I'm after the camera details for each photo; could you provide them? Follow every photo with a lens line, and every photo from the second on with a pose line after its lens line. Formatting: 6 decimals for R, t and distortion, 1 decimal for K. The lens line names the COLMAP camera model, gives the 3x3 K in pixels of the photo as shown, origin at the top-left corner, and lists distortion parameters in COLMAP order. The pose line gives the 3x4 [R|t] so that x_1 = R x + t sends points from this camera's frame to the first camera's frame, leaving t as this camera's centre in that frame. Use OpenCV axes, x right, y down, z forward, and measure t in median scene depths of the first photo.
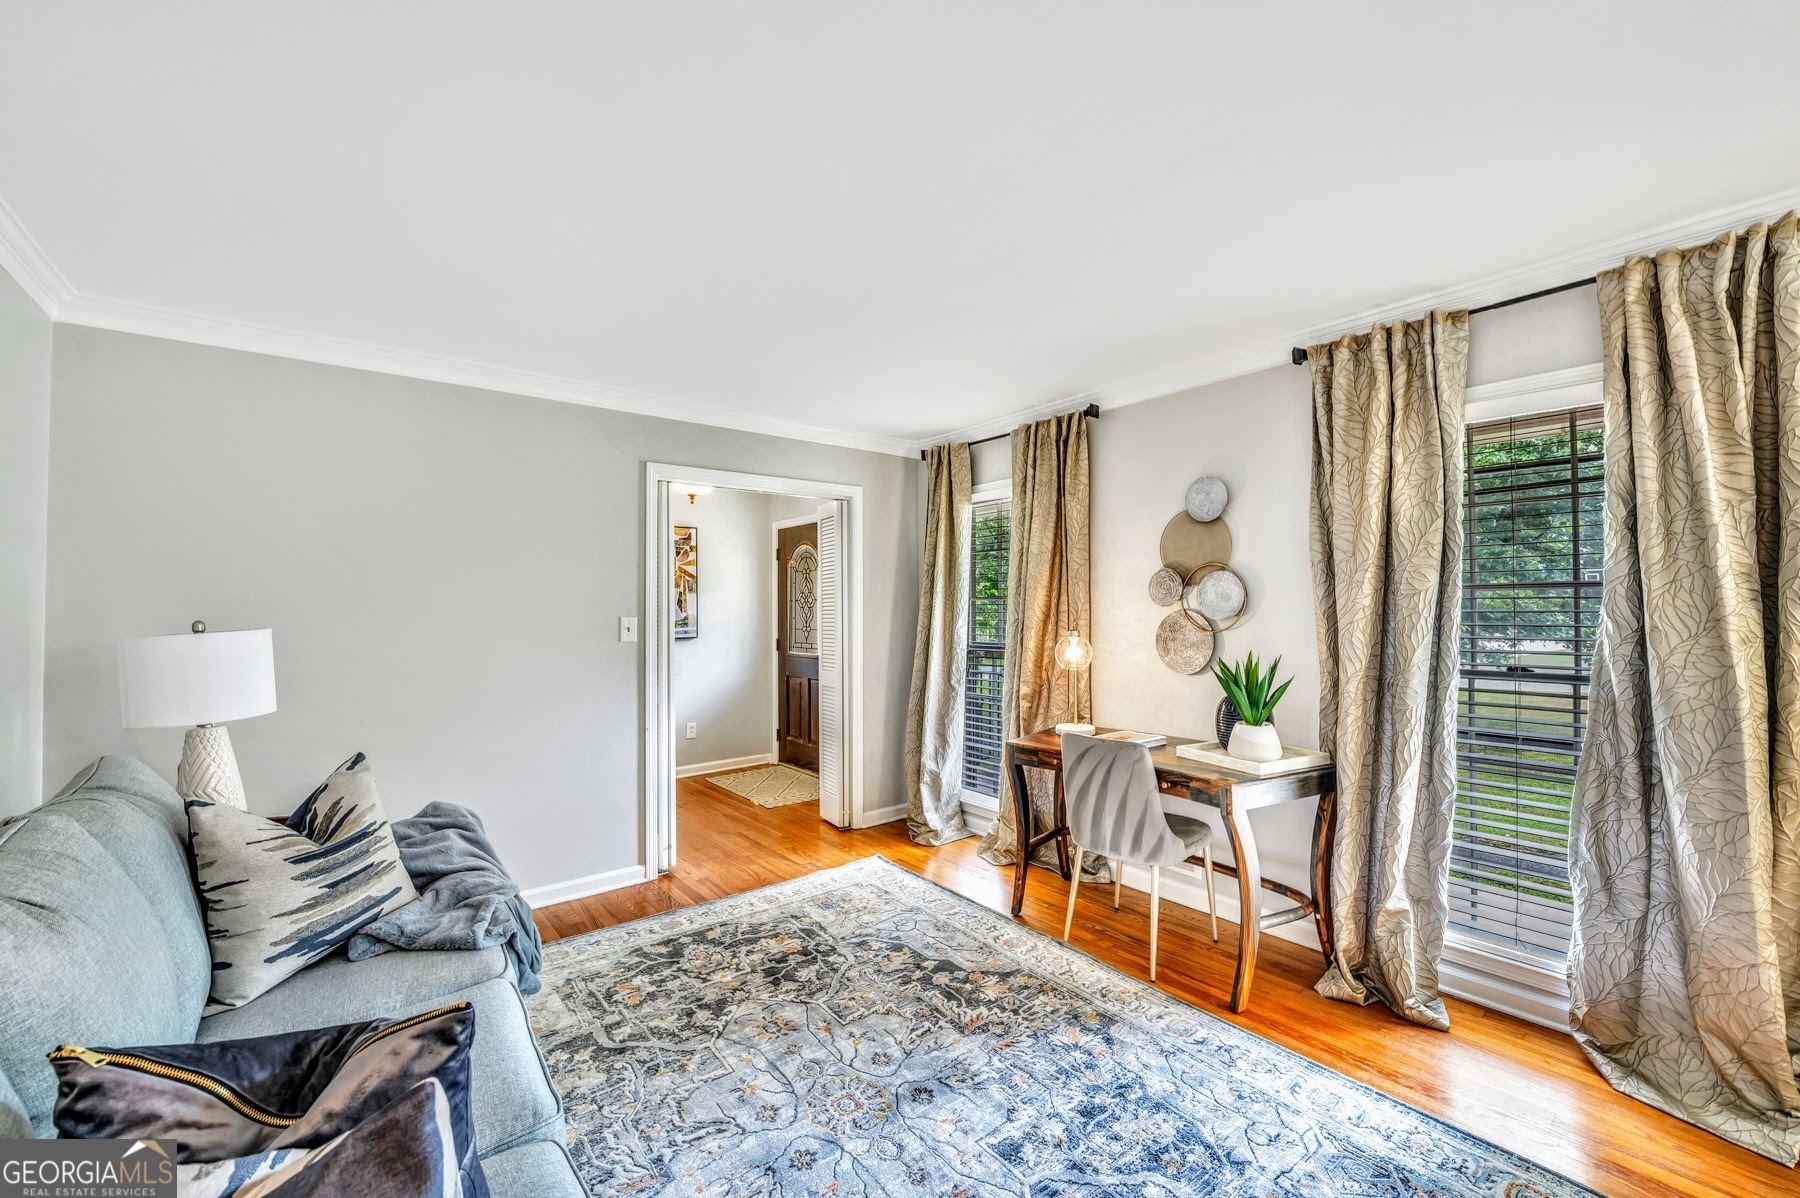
lens RADIAL K [[714.3, 0, 900.0], [0, 714.3, 599.0], [0, 0, 1]] dist [-0.000995, -0.000055]
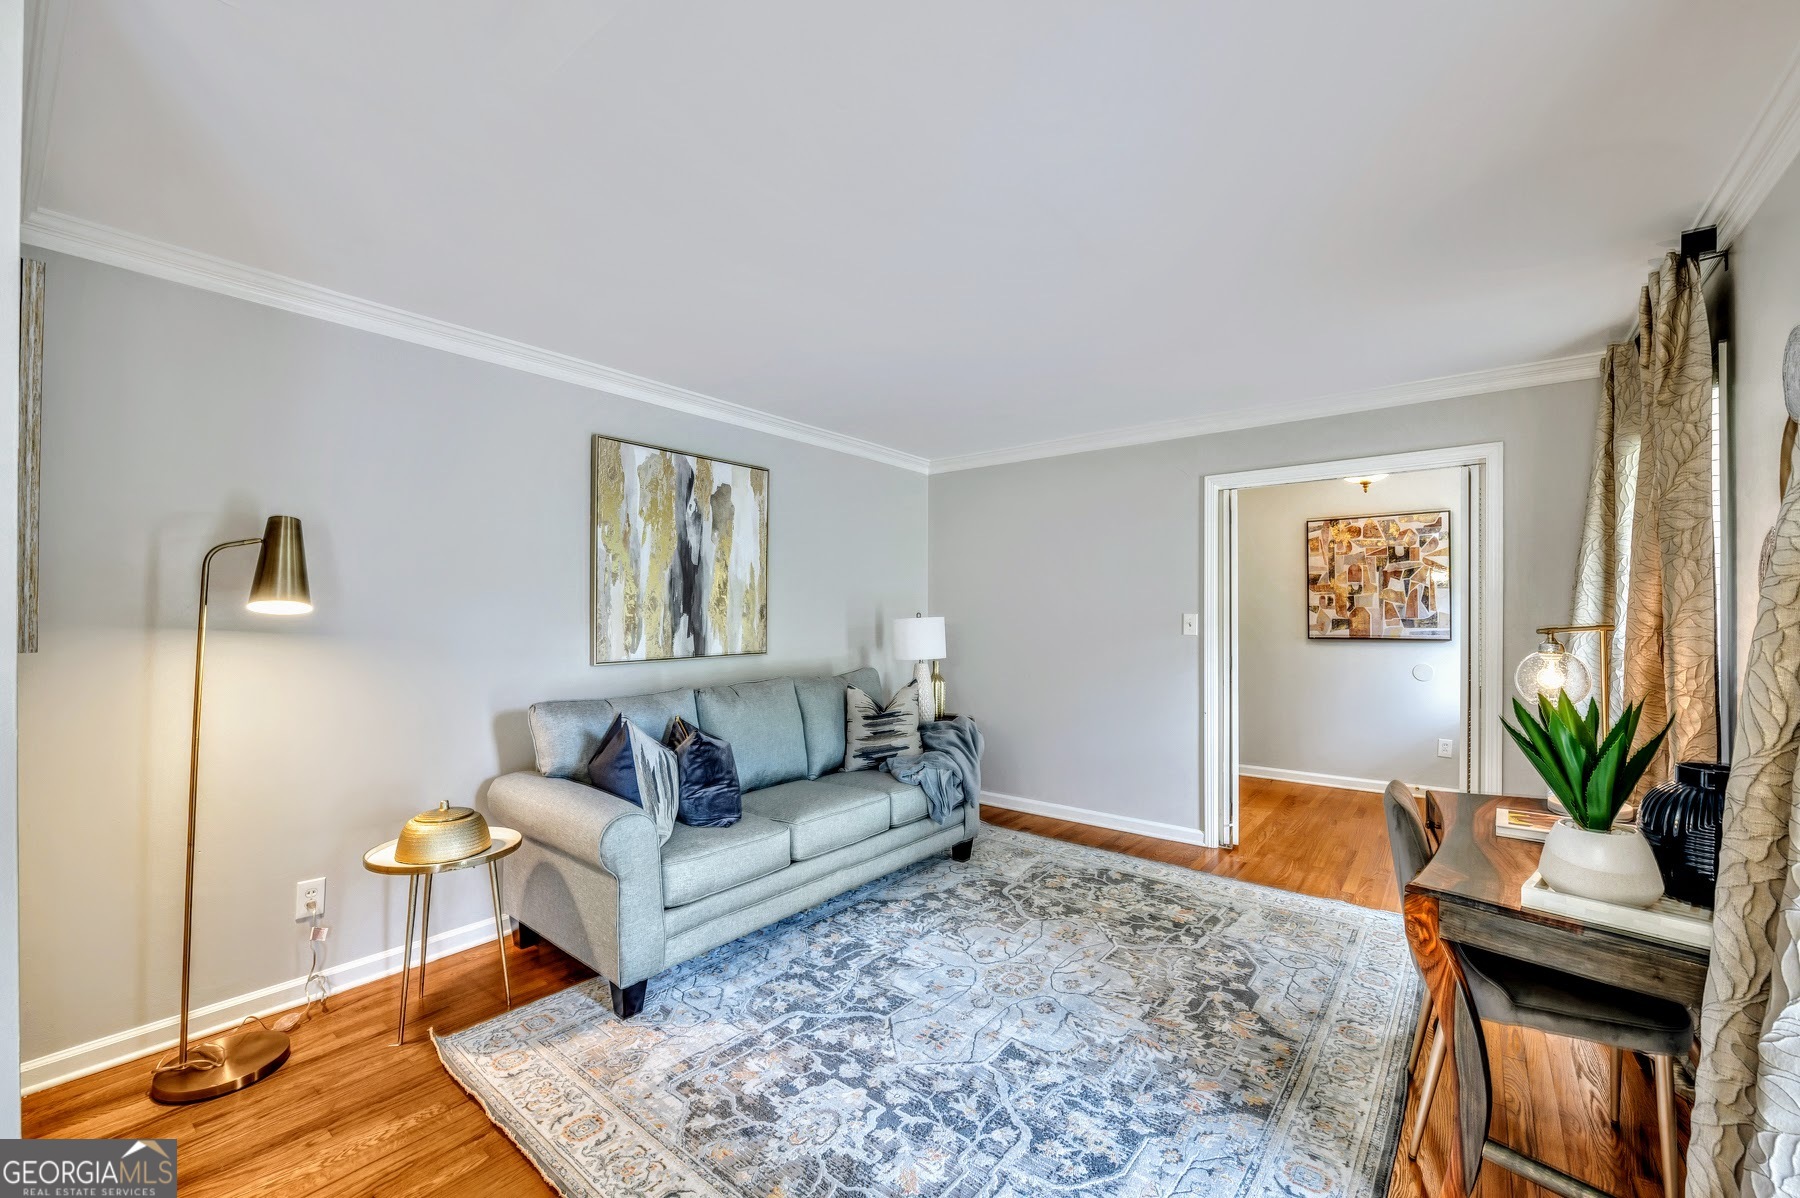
lens RADIAL K [[736.0, 0, 911.2], [0, 736.0, 607.0], [0, 0, 1]] dist [-0.000964, 0.000004]
pose [[0.226883, 0.002784, -0.973918, 0.886555], [0.014763, 0.999871, 0.006297, 0.000267], [0.973810, -0.015807, 0.226813, 0.371924]]
